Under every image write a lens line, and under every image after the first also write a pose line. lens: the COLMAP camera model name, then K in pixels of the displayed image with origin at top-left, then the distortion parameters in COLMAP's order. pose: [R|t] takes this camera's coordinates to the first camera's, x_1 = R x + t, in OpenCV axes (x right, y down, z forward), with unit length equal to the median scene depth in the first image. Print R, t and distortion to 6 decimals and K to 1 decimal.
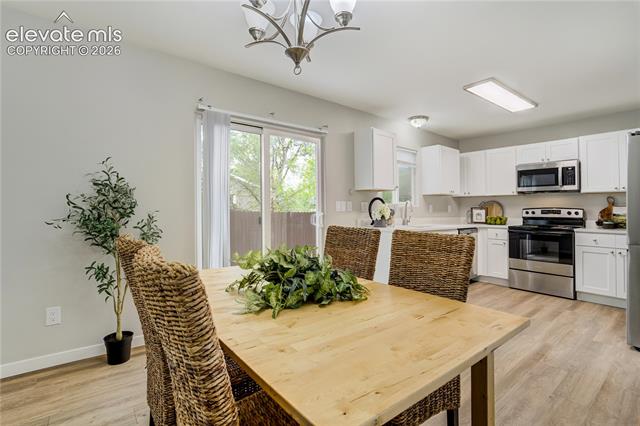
lens RADIAL K [[306.1, 0, 322.2], [0, 306.1, 200.3], [0, 0, 1]] dist [-0.027720, 0.015505]
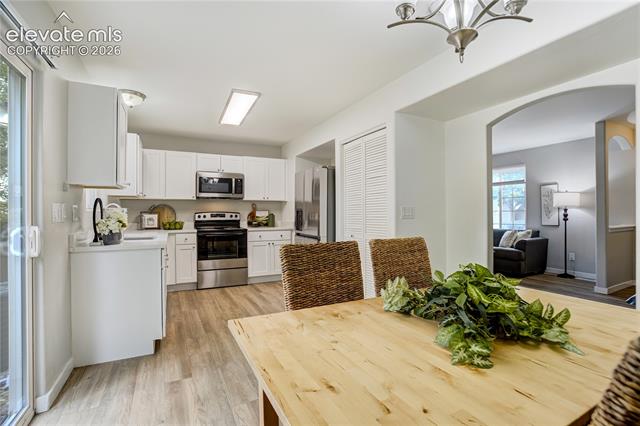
lens RADIAL K [[306.1, 0, 317.7], [0, 306.1, 211.3], [0, 0, 1]] dist [-0.027720, 0.015505]
pose [[0.183613, -0.005192, 0.982985, -0.339260], [-0.028466, 0.999539, 0.010597, -0.001331], [-0.982586, -0.029928, 0.183381, 0.427466]]
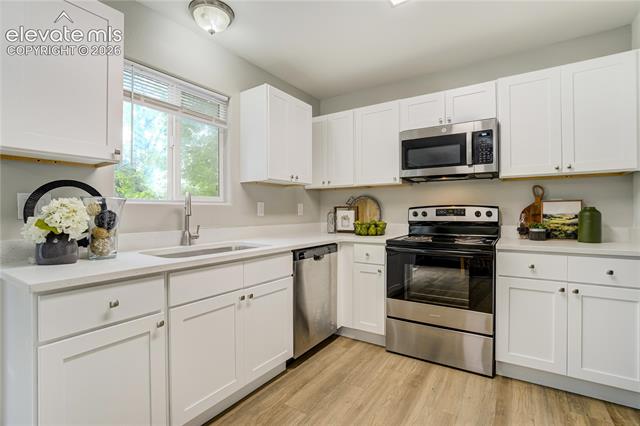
lens RADIAL K [[306.1, 0, 322.6], [0, 306.1, 208.7], [0, 0, 1]] dist [-0.027720, 0.015505]
pose [[0.948239, -0.011752, 0.317341, 0.340425], [0.004455, 0.999709, 0.023712, 0.016576], [-0.317527, -0.021071, 0.948015, 0.532823]]
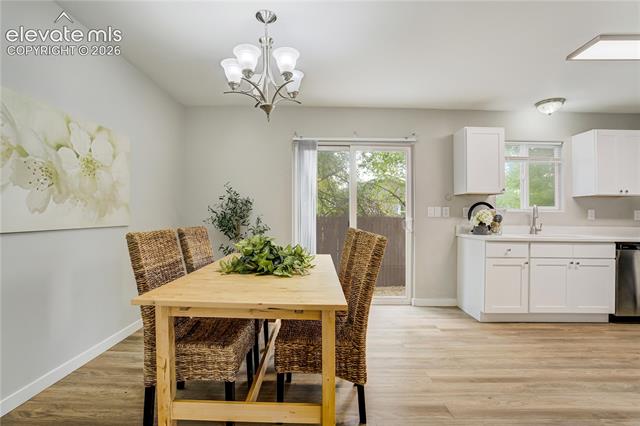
lens RADIAL K [[306.1, 0, 314.1], [0, 306.1, 207.1], [0, 0, 1]] dist [-0.027720, 0.015505]
pose [[0.784969, -0.015786, -0.619334, 0.332727], [0.014013, 0.999872, -0.007725, 0.005347], [0.619377, -0.002615, 0.785089, -0.009692]]
